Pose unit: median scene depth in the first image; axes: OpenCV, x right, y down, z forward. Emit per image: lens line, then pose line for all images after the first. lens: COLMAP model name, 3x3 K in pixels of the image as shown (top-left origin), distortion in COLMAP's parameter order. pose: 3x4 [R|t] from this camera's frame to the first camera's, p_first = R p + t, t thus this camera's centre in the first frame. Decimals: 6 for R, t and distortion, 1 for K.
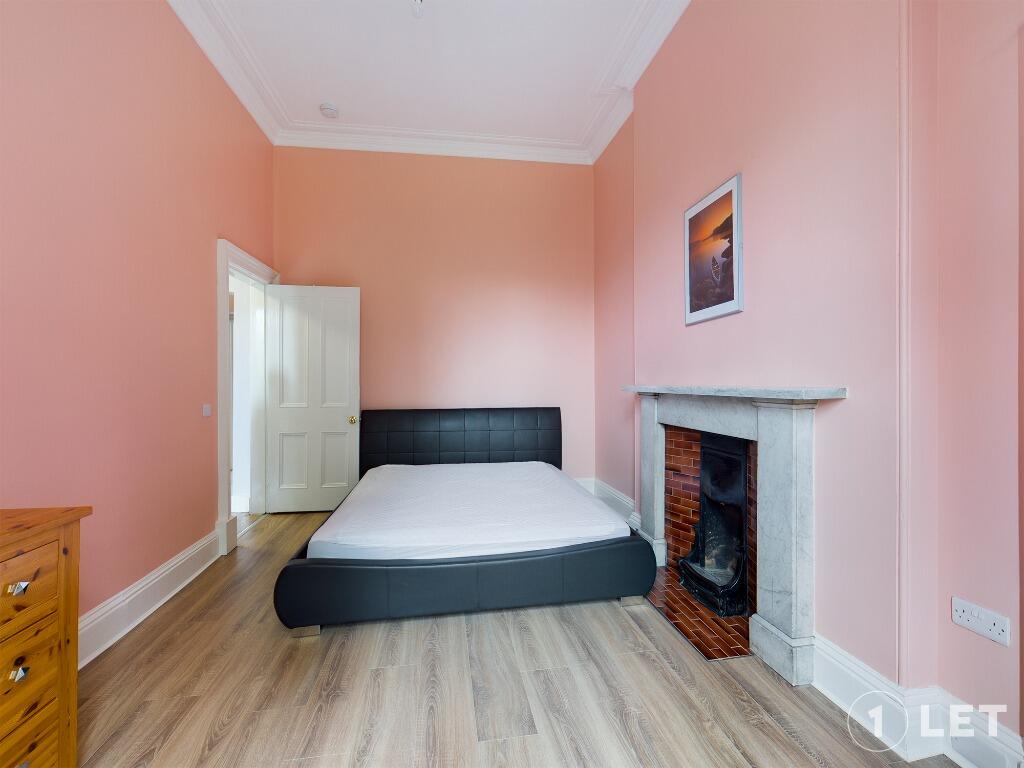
lens RADIAL K [[453.6, 0, 511.9], [0, 453.6, 381.8], [0, 0, 1]] dist [0.001701, 0.000334]
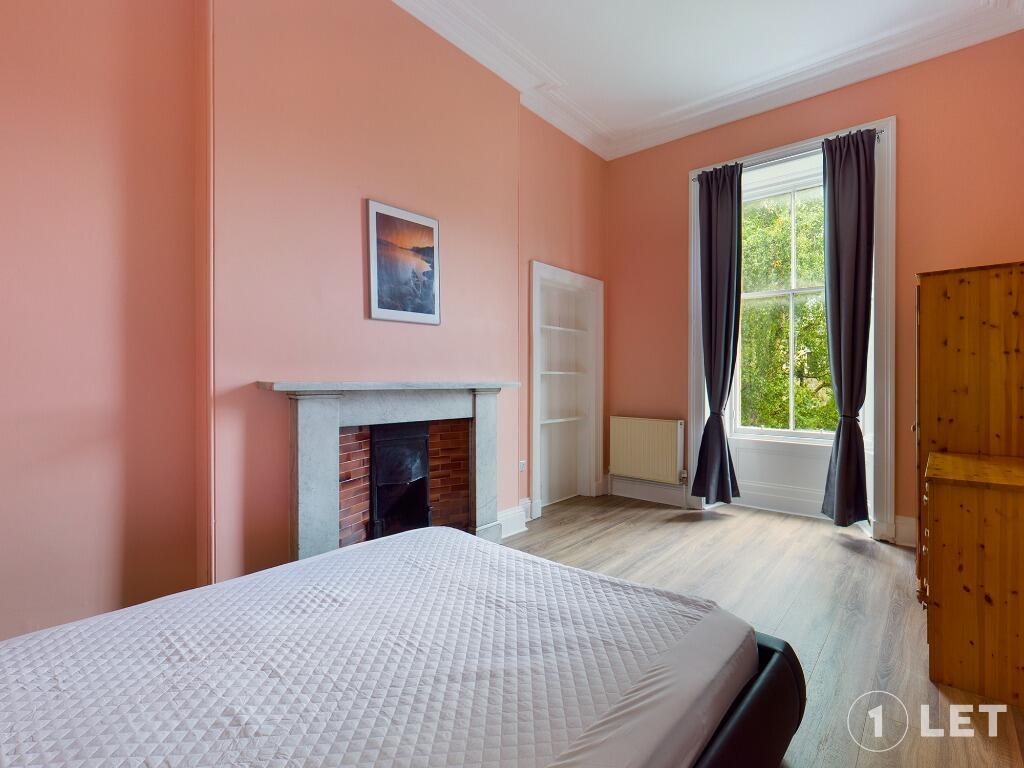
lens RADIAL K [[453.6, 0, 511.7], [0, 453.6, 382.1], [0, 0, 1]] dist [0.001701, 0.000334]
pose [[-0.610430, -0.003413, 0.792063, -0.650937], [0.000793, 0.999988, 0.004921, 0.005121], [-0.792070, 0.003632, -0.610419, 1.573859]]
